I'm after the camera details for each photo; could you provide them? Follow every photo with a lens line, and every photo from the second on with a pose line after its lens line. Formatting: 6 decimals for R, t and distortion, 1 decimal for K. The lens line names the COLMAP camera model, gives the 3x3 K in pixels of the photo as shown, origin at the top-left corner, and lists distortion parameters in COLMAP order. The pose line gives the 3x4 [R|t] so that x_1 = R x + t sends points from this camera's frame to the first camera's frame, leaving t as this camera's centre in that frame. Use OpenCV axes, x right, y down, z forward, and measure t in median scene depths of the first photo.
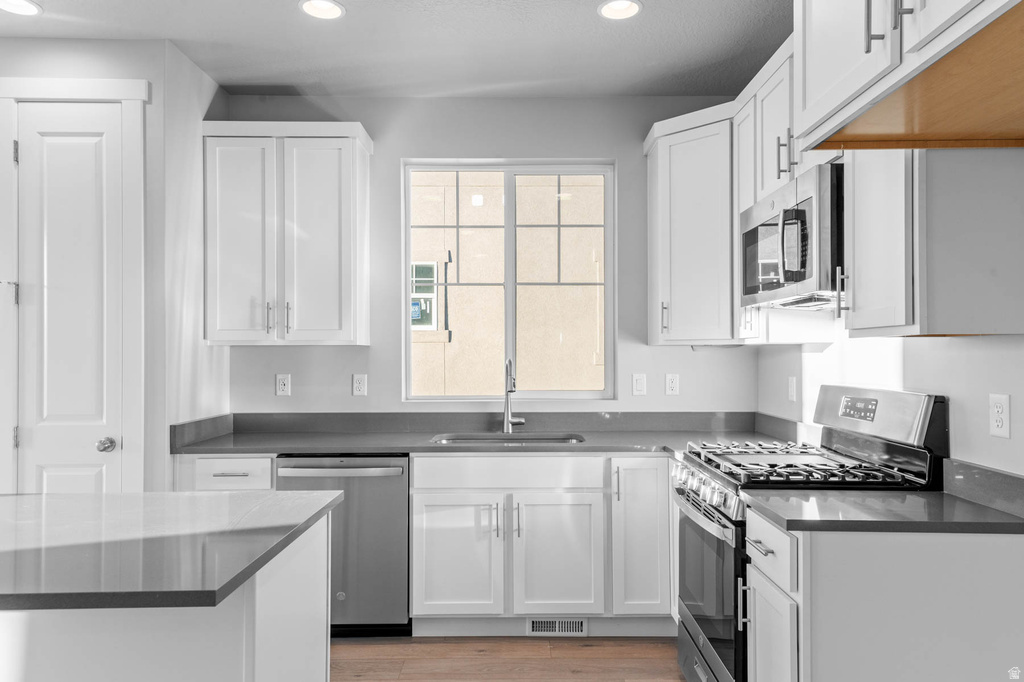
lens RADIAL K [[703.9, 0, 516.1], [0, 703.9, 345.9], [0, 0, 1]] dist [0.043087, -0.006492]
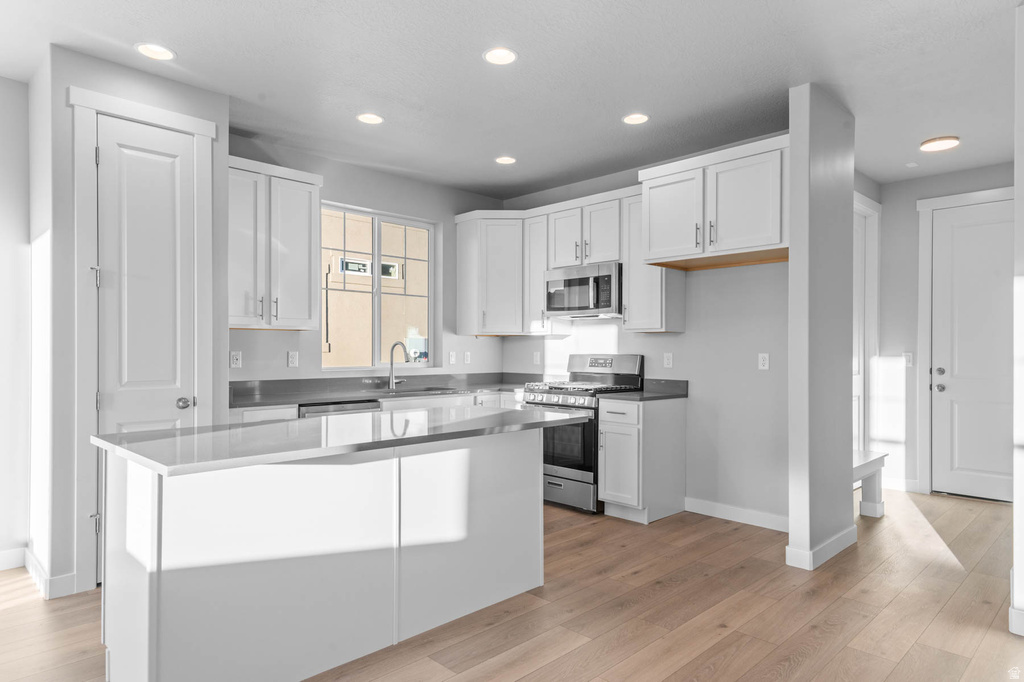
lens RADIAL K [[628.3, 0, 515.1], [0, 628.3, 347.2], [0, 0, 1]] dist [0.041723, -0.002155]
pose [[0.707802, 0.008093, 0.706365, -0.852884], [-0.013889, 0.999901, 0.002461, 0.024598], [-0.706275, -0.011552, 0.707844, -0.194476]]
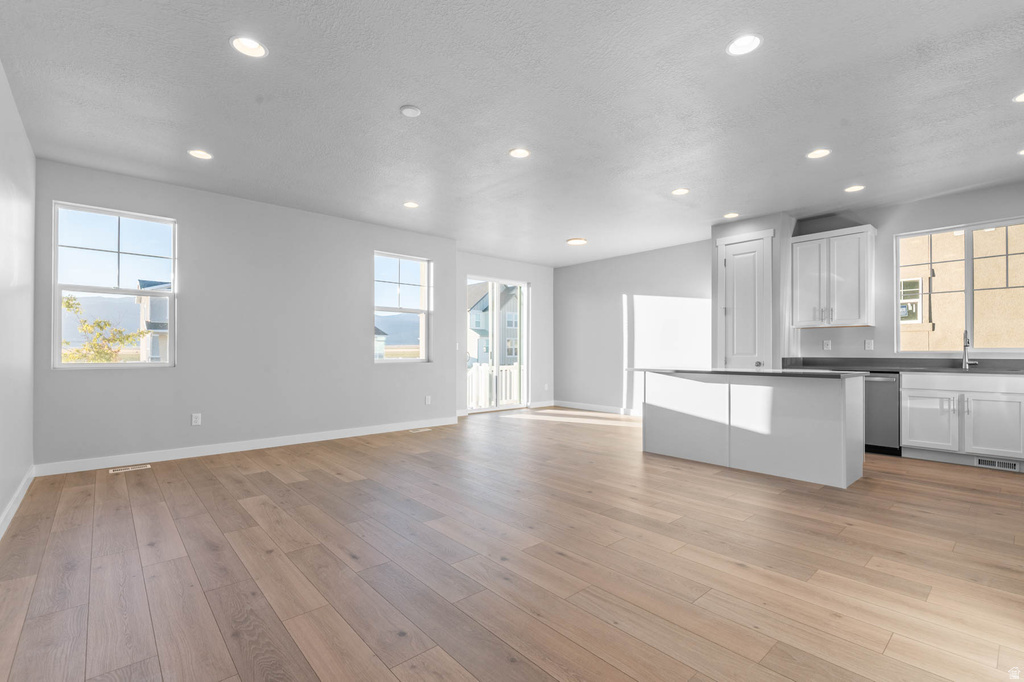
lens RADIAL K [[459.9, 0, 513.5], [0, 459.9, 349.8], [0, 0, 1]] dist [0.006900, -0.004048]
pose [[0.663944, -0.000164, -0.747782, 0.116199], [0.007048, 0.999957, 0.006039, 0.058661], [0.747749, -0.009280, 0.663917, -0.790586]]
